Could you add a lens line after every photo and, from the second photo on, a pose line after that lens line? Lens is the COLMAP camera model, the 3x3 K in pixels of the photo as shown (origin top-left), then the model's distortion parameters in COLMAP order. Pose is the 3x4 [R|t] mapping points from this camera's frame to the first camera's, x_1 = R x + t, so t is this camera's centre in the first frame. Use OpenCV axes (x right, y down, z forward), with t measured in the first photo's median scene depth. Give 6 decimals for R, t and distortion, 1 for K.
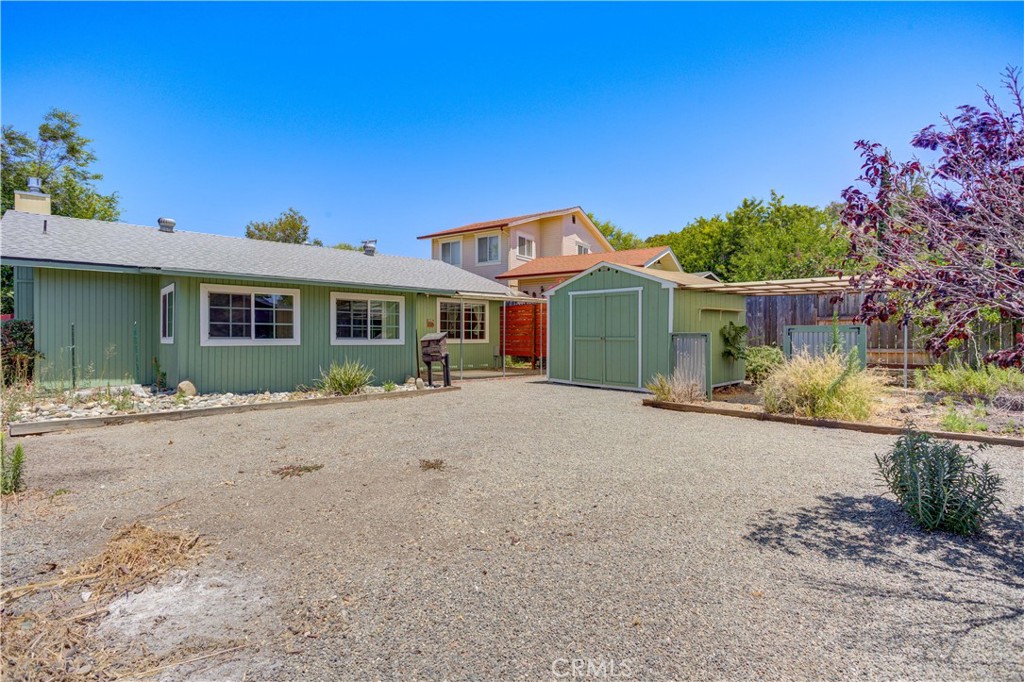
lens RADIAL K [[507.1, 0, 475.7], [0, 507.1, 338.8], [0, 0, 1]] dist [-0.001991, -0.000011]
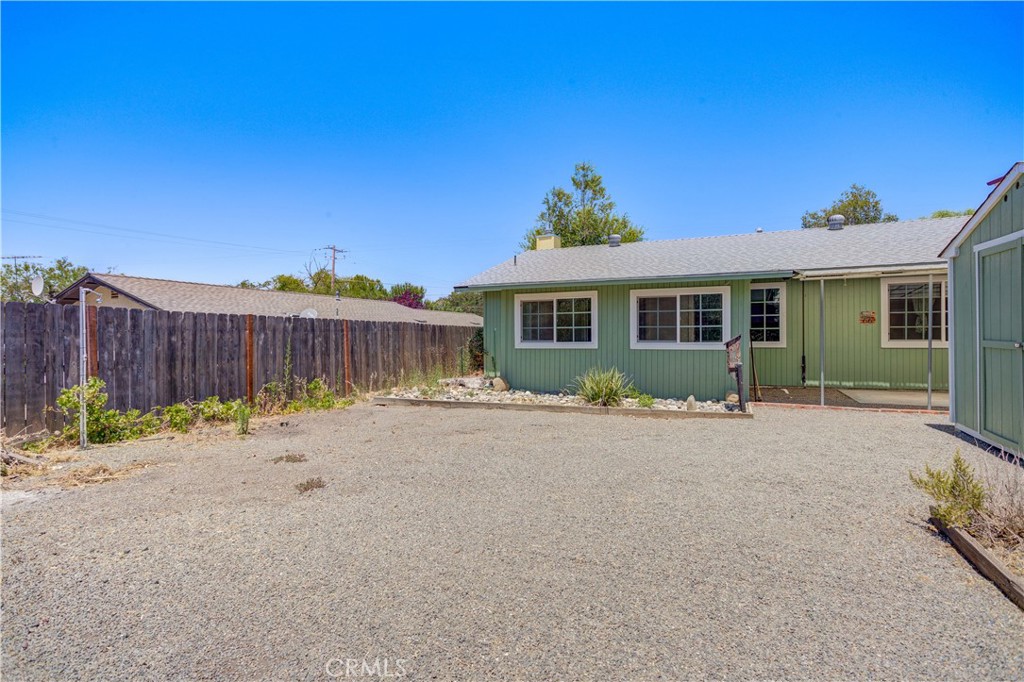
lens RADIAL K [[507.1, 0, 510.3], [0, 507.1, 335.5], [0, 0, 1]] dist [-0.001991, -0.000011]
pose [[0.462480, -0.010471, -0.886568, 0.429058], [0.003876, 0.999945, -0.009788, -0.003748], [0.886621, 0.001090, 0.462495, 0.408966]]
